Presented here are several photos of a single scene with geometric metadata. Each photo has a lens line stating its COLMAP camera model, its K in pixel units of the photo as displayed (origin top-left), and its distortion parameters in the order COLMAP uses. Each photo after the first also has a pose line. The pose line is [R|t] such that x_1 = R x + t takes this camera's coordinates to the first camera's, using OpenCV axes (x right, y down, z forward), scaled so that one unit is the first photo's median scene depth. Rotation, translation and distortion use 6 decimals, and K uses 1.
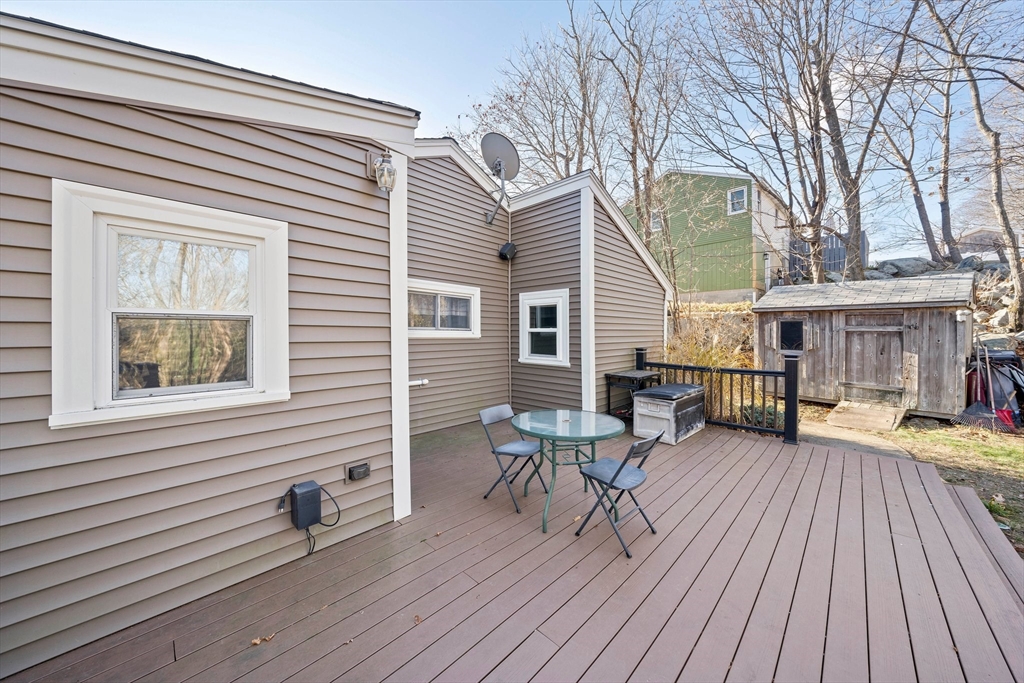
lens RADIAL K [[353.6, 0, 506.5], [0, 353.6, 335.3], [0, 0, 1]] dist [-0.006757, -0.000027]
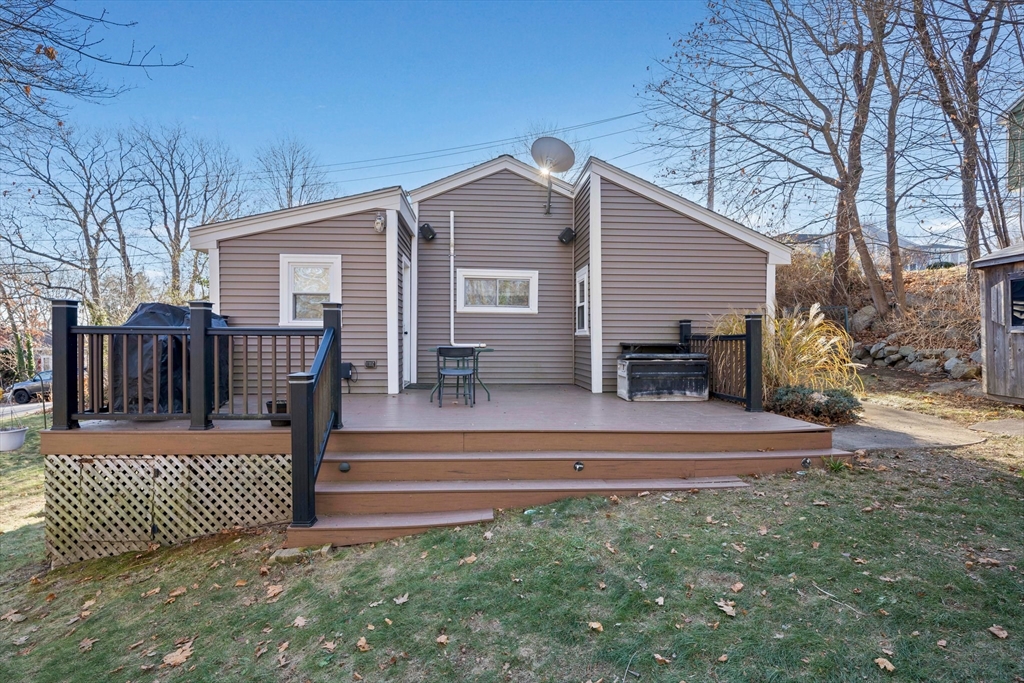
lens RADIAL K [[514.9, 0, 502.5], [0, 514.9, 345.1], [0, 0, 1]] dist [-0.001243, 0.001470]
pose [[0.744260, 0.007973, -0.667843, 0.912789], [-0.009382, 0.999955, 0.001483, 0.102785], [0.667824, 0.005162, 0.744301, -0.321711]]
